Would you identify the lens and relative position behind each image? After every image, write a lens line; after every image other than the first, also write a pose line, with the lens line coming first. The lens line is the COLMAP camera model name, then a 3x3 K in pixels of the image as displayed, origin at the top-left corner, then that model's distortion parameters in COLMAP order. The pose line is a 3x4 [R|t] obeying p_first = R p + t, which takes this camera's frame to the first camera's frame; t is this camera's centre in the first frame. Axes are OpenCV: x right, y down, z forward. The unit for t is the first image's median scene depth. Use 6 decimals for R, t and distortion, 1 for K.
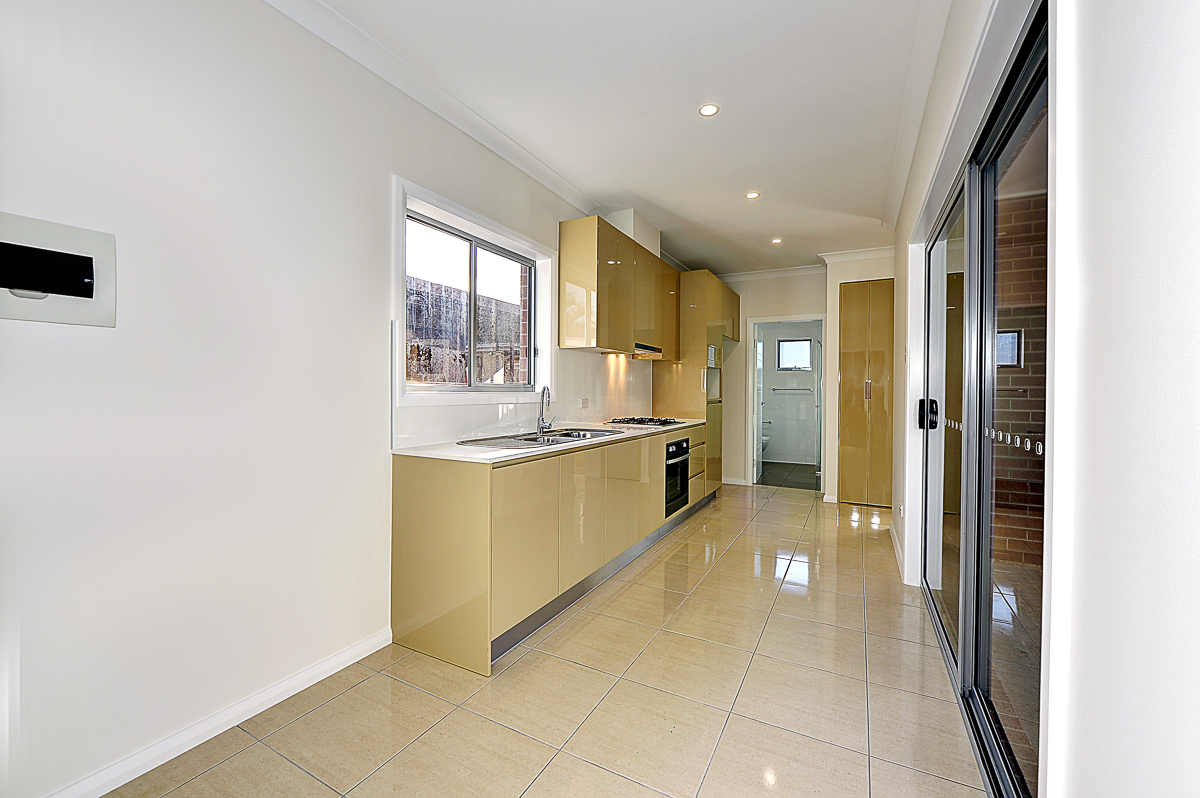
lens RADIAL K [[466.9, 0, 610.5], [0, 466.9, 395.2], [0, 0, 1]] dist [-0.001503, -0.000067]
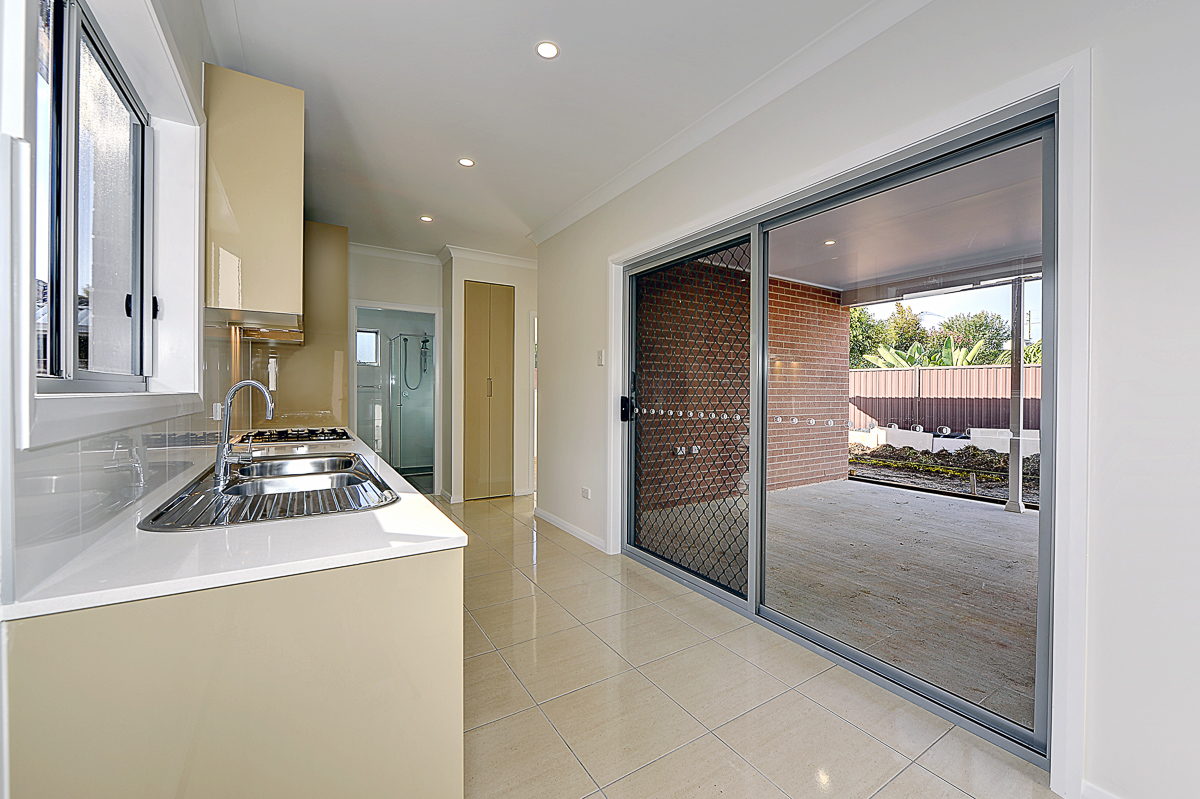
lens RADIAL K [[475.4, 0, 602.2], [0, 475.4, 392.7], [0, 0, 1]] dist [0.008193, -0.000610]
pose [[0.506024, -0.007946, 0.862483, -0.345089], [0.008937, 0.999952, 0.003969, -0.004277], [-0.862473, 0.005700, 0.506071, 0.356093]]
